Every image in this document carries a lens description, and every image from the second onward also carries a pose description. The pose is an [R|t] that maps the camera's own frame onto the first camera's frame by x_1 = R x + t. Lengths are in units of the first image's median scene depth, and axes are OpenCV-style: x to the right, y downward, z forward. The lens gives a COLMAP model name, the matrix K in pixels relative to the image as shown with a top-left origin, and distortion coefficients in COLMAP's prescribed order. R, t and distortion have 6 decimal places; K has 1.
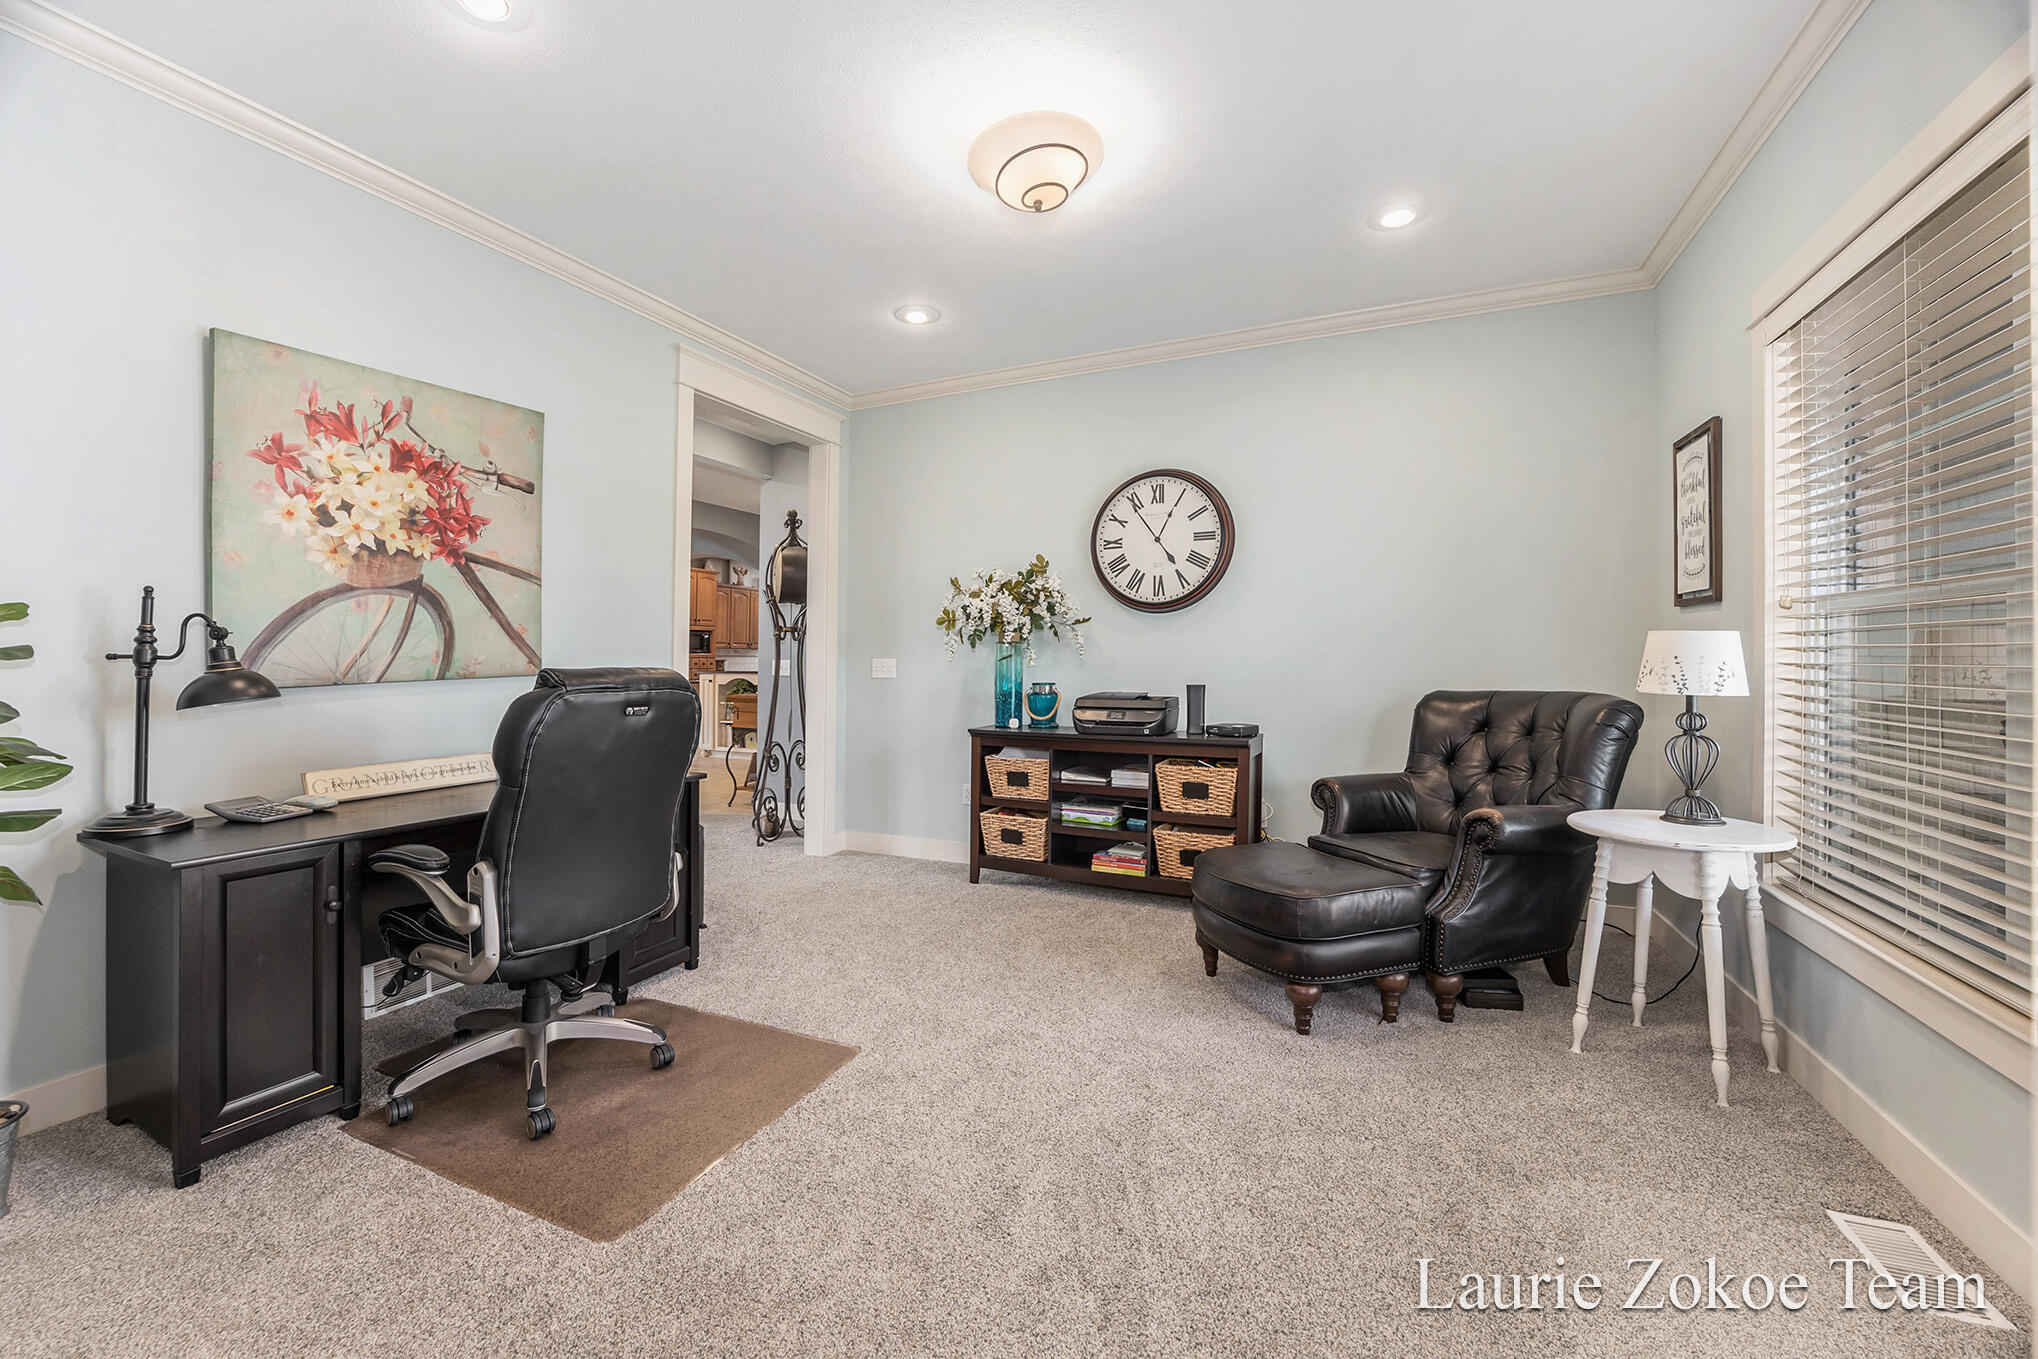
lens RADIAL K [[810.0, 0, 1015.7], [0, 810.0, 667.3], [0, 0, 1]] dist [-0.035133, 0.003342]
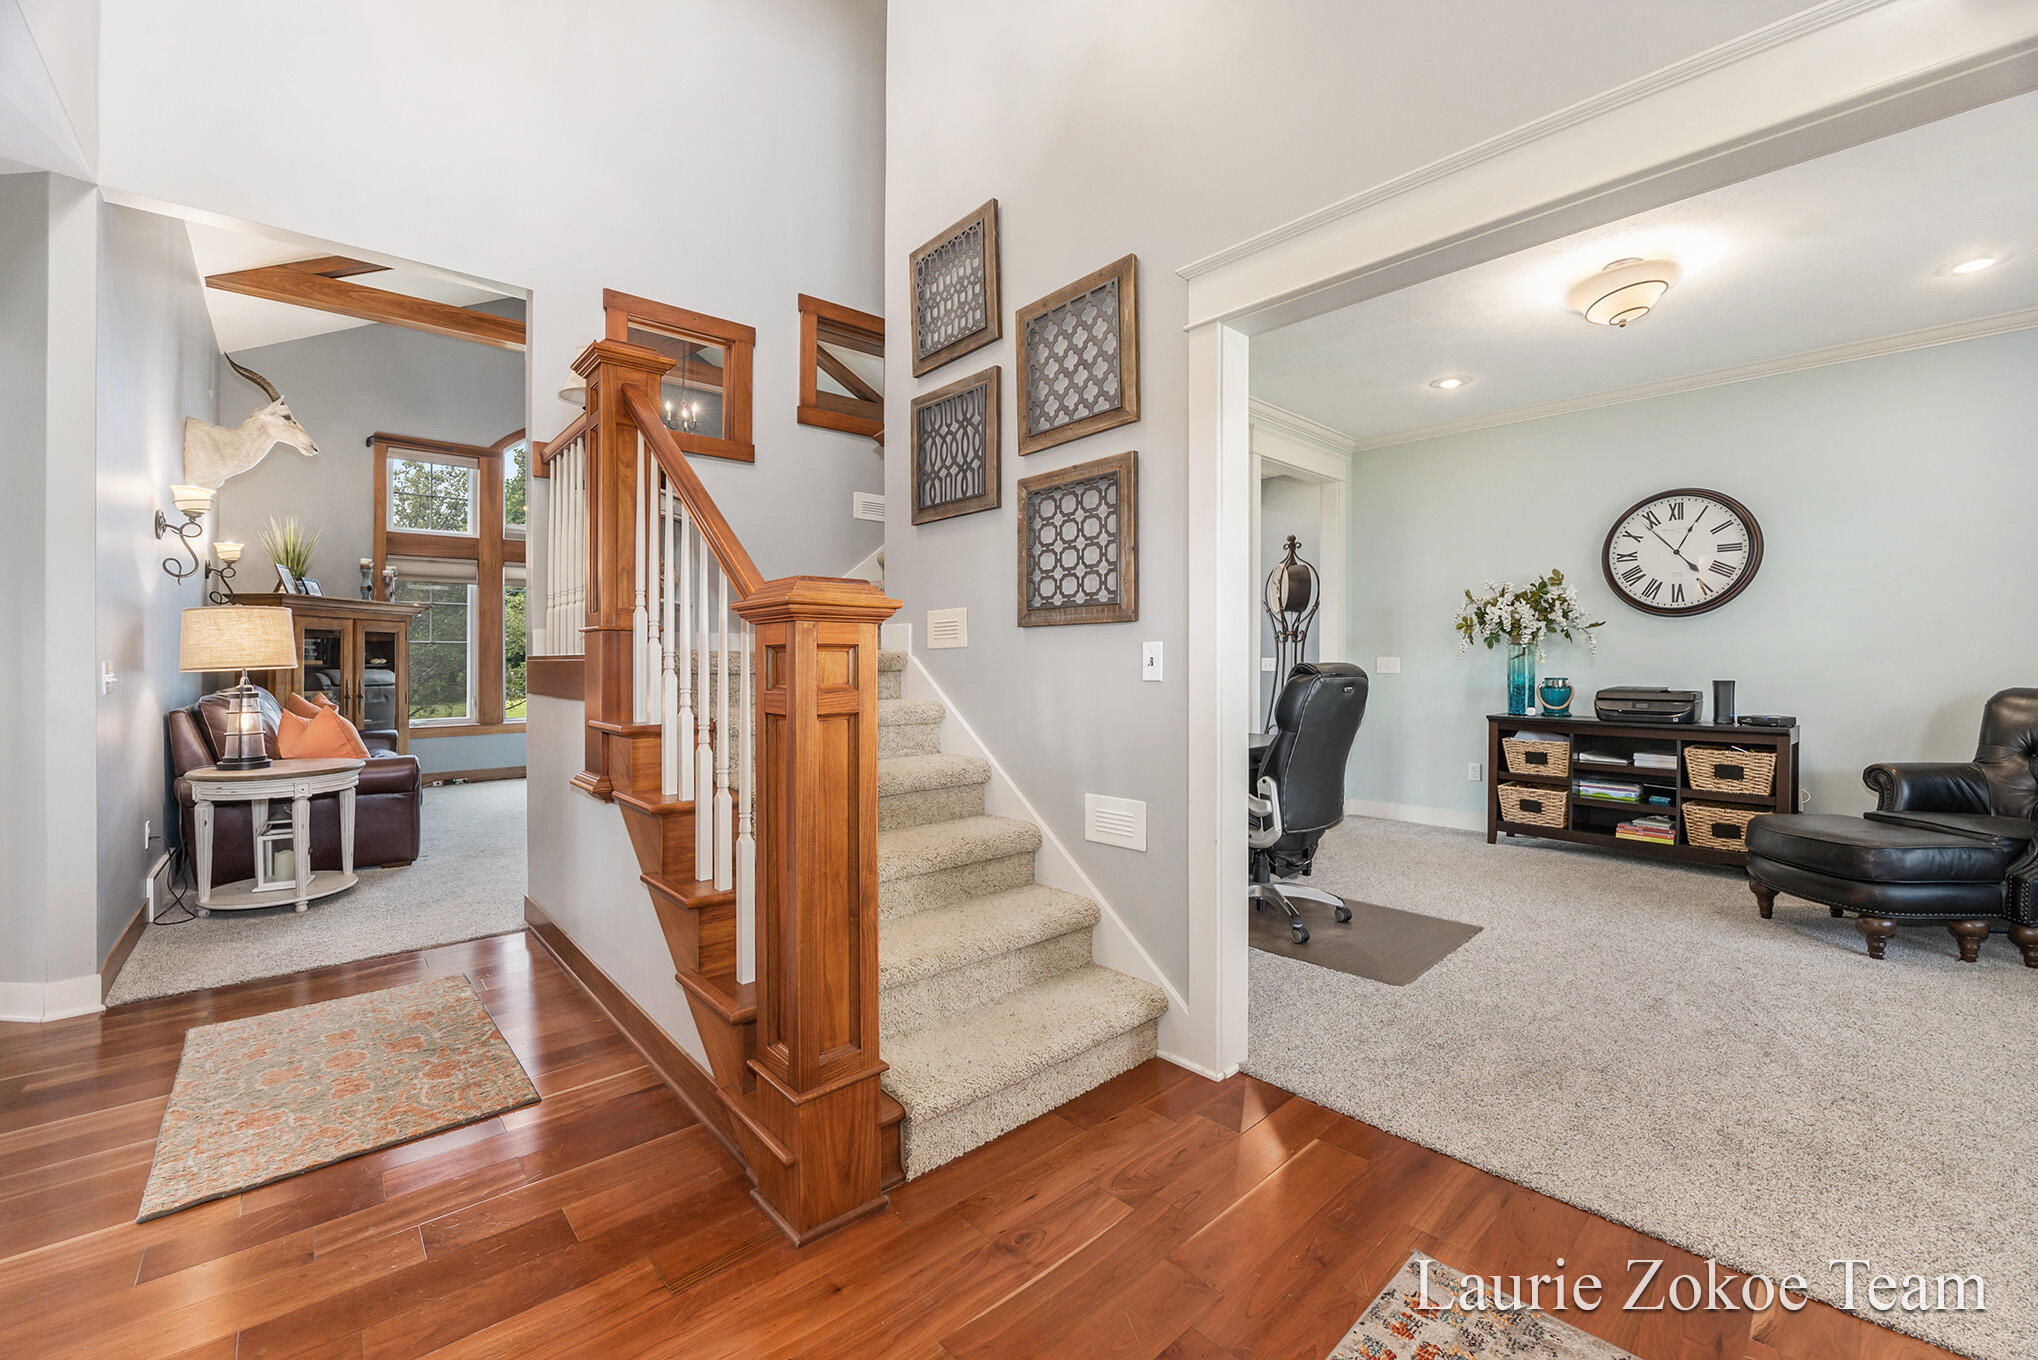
lens RADIAL K [[810.0, 0, 1016.4], [0, 810.0, 657.9], [0, 0, 1]] dist [-0.035133, 0.003342]
pose [[0.916216, 0.002041, -0.400680, -0.232092], [-0.006244, 0.999938, -0.009184, 0.006208], [0.400636, 0.010916, 0.916172, -0.390747]]
